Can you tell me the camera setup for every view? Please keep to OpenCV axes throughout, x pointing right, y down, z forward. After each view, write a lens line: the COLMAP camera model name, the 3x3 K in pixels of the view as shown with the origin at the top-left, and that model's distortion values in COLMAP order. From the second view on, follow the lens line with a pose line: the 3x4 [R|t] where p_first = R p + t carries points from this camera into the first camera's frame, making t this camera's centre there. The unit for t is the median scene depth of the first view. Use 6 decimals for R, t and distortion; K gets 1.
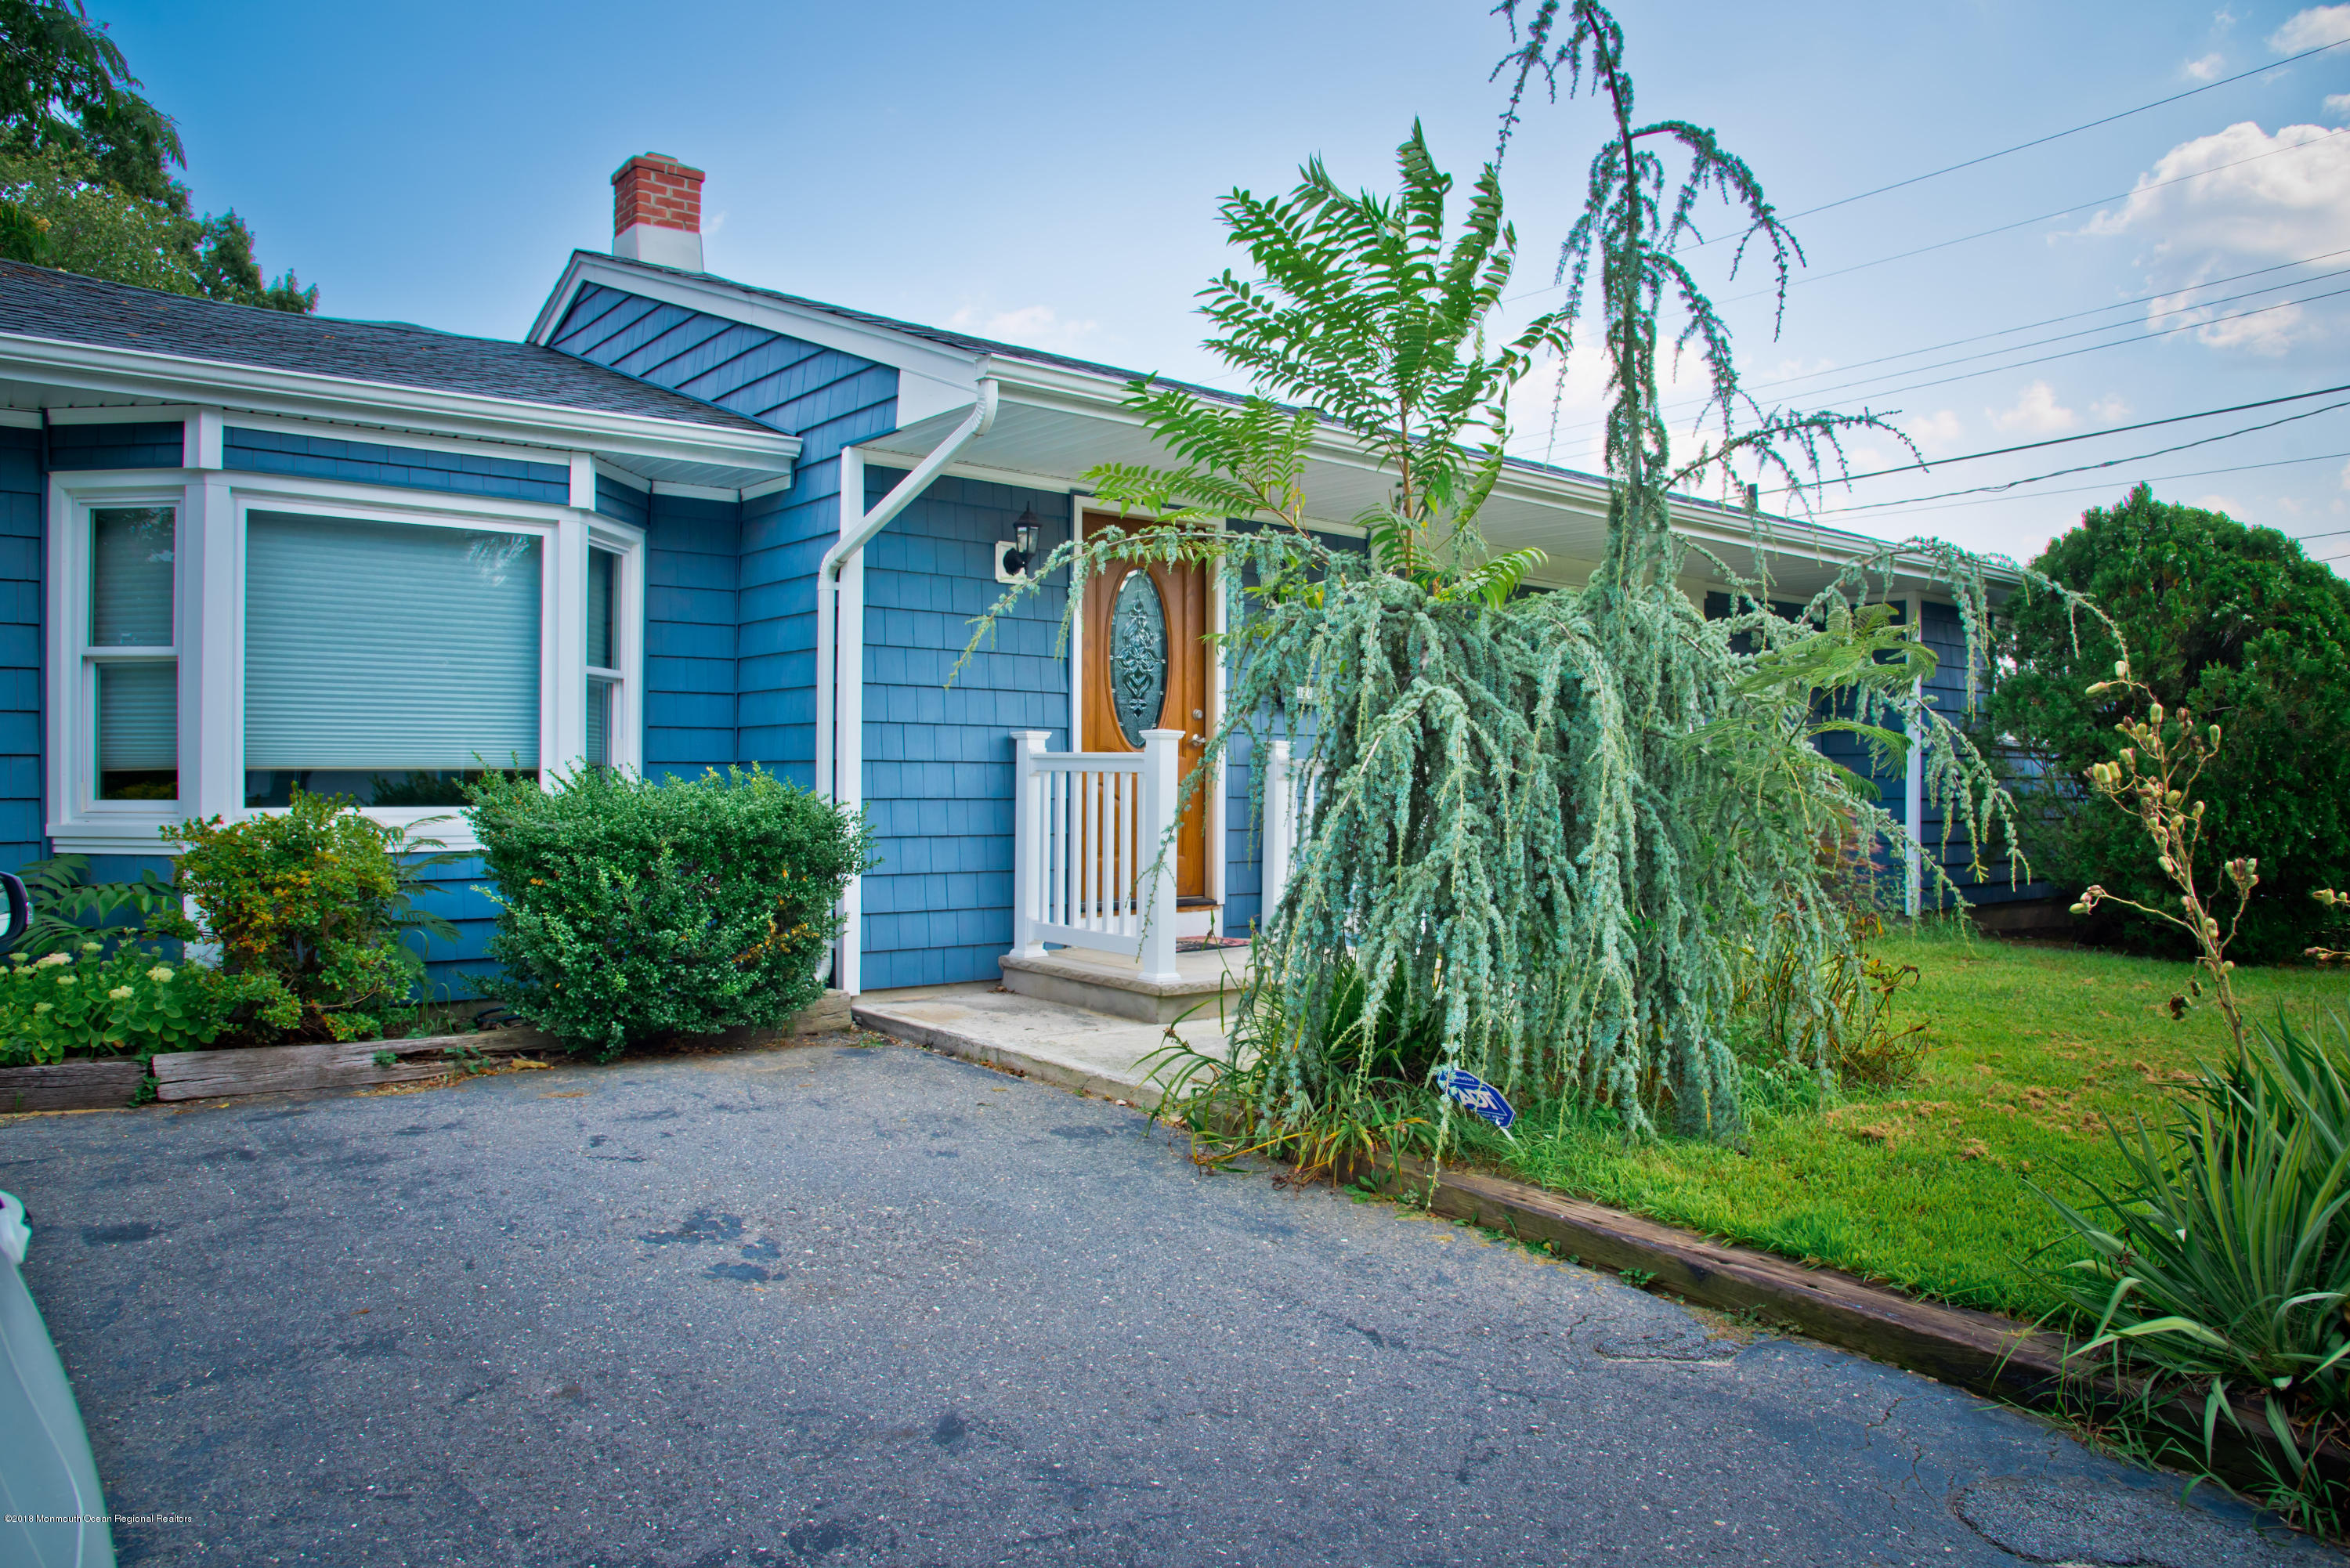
lens RADIAL K [[1610.1, 0, 1174.6], [0, 1610.1, 788.4], [0, 0, 1]] dist [-0.086601, 0.027724]
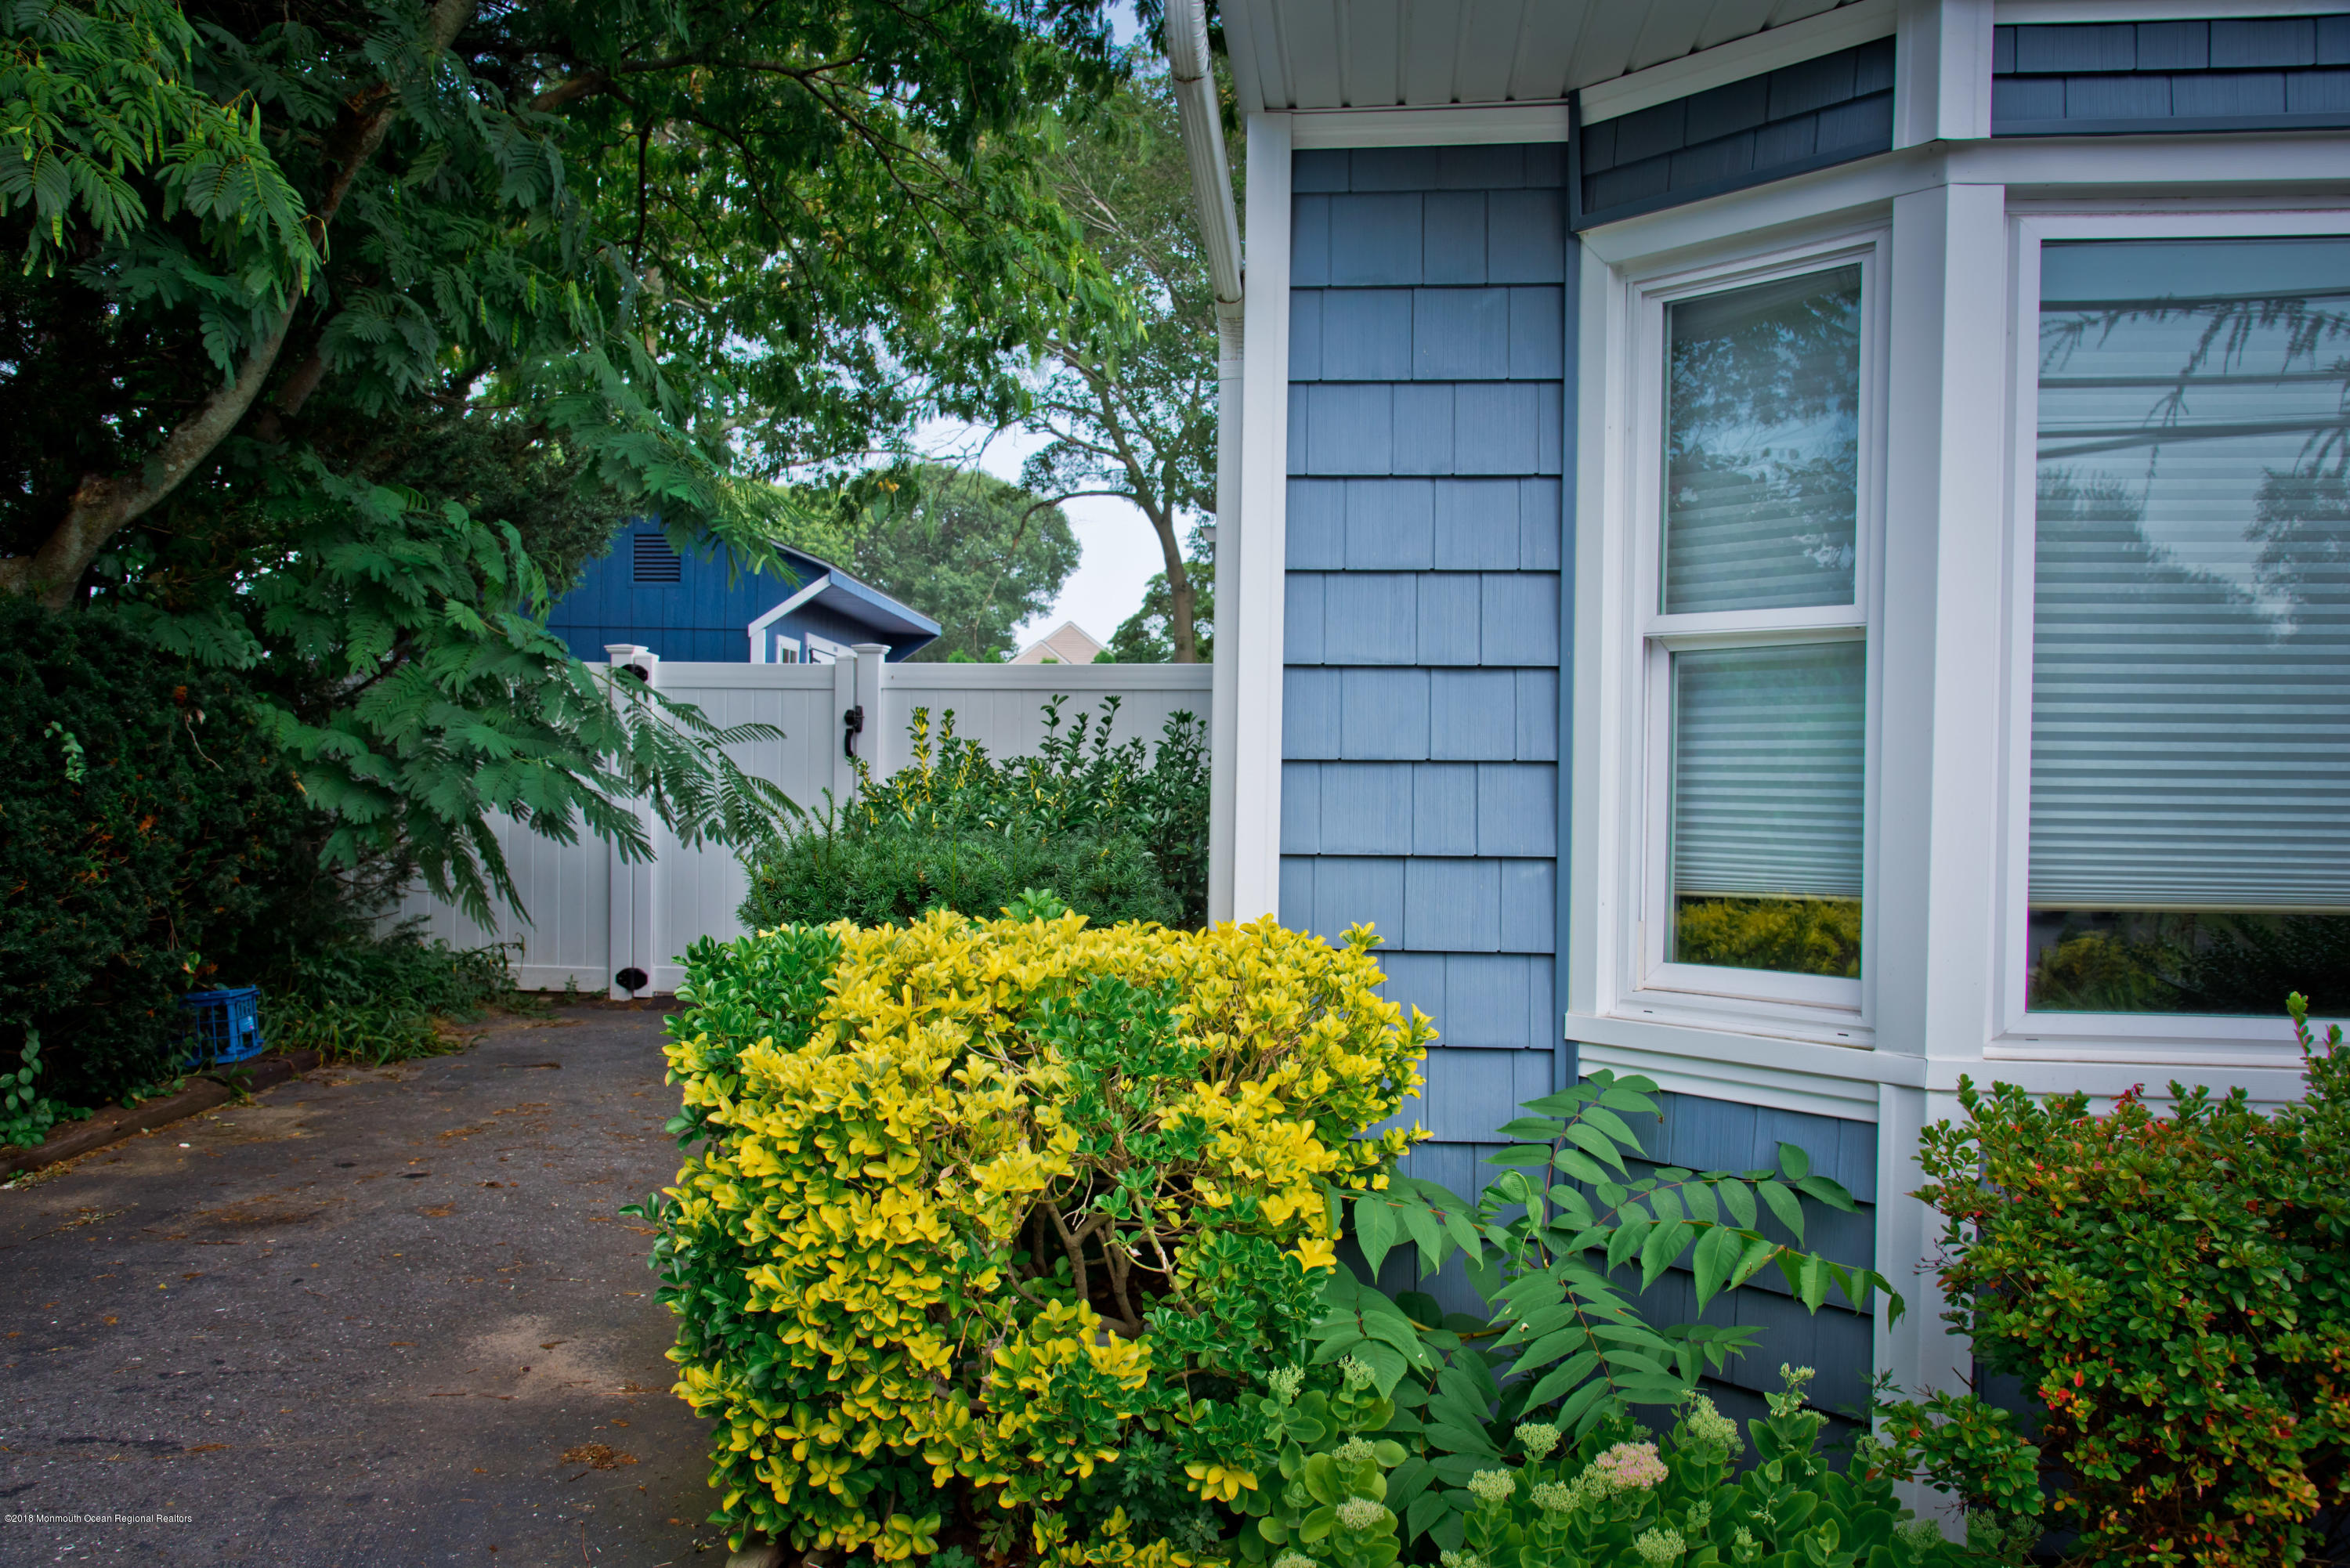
lens RADIAL K [[1863.2, 0, 1172.2], [0, 1863.2, 787.5], [0, 0, 1]] dist [0.004067, 0.013383]
pose [[0.708514, 0.011824, -0.705597, -0.427726], [-0.021338, 0.999761, -0.004672, -0.037360], [0.705374, 0.018366, 0.708598, 0.533731]]
